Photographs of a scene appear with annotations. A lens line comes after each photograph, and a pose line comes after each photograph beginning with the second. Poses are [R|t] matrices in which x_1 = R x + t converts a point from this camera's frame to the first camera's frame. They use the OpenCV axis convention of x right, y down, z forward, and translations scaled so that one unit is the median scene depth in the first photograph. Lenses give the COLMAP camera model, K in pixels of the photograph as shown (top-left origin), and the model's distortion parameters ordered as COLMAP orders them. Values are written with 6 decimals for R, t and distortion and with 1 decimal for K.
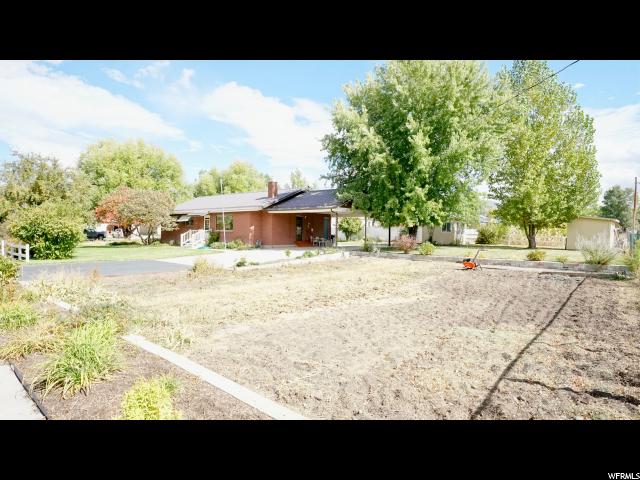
lens RADIAL K [[342.9, 0, 320.0], [0, 342.9, 240.0], [0, 0, 1]] dist [-0.000221, 0.000204]
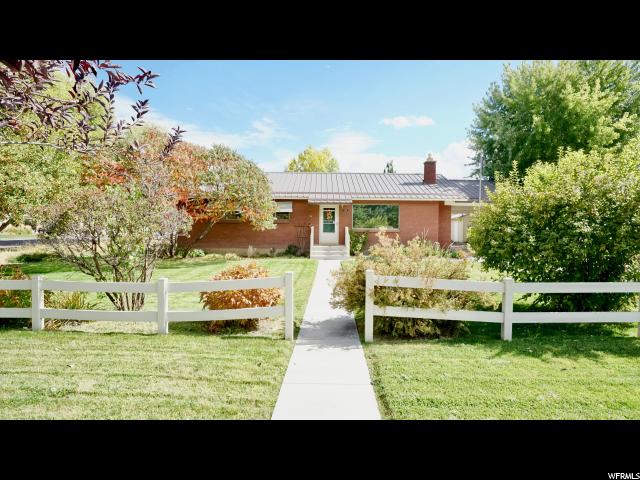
lens RADIAL K [[336.2, 0, 320.0], [0, 336.2, 240.0], [0, 0, 1]] dist [0.000949, 0.000198]
pose [[0.791675, -0.018526, 0.610661, -0.692865], [0.015066, 0.999828, 0.010801, -0.014686], [-0.610756, 0.000649, 0.791819, 0.524633]]
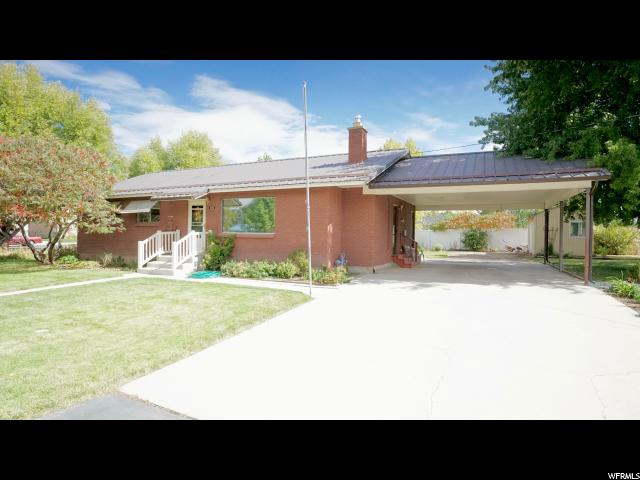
lens RADIAL K [[341.8, 0, 320.0], [0, 341.8, 240.0], [0, 0, 1]] dist [-0.018701, 0.000084]
pose [[0.973998, -0.000145, 0.226556, -0.266116], [0.002001, 0.999966, -0.007961, -0.014428], [-0.226547, 0.008207, 0.973966, 0.506404]]
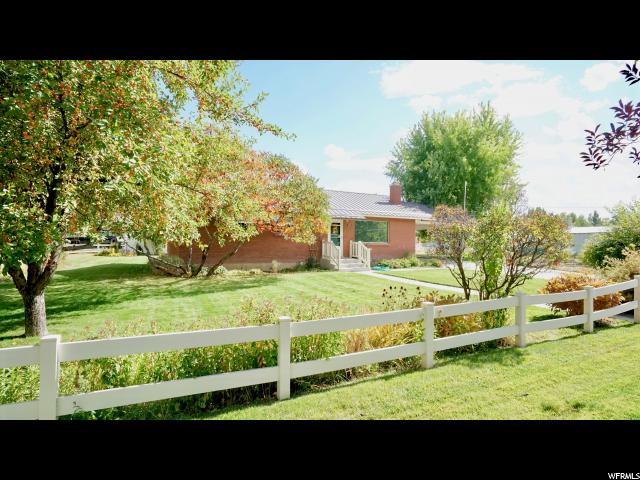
lens RADIAL K [[336.2, 0, 320.0], [0, 336.2, 240.0], [0, 0, 1]] dist [0.000949, 0.000198]
pose [[0.409808, 0.010052, 0.912116, -0.893520], [0.016833, 0.999686, -0.018581, -0.021143], [-0.912016, 0.022969, 0.409510, 0.753789]]
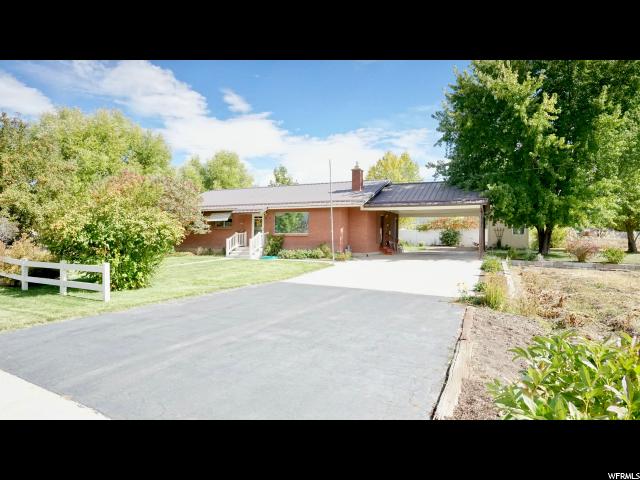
lens RADIAL K [[342.9, 0, 320.0], [0, 342.9, 240.0], [0, 0, 1]] dist [-0.000221, 0.000204]
pose [[0.977140, -0.005626, 0.212520, -0.348215], [0.007672, 0.999932, -0.008807, -0.006595], [-0.212456, 0.010236, 0.977117, 0.244165]]
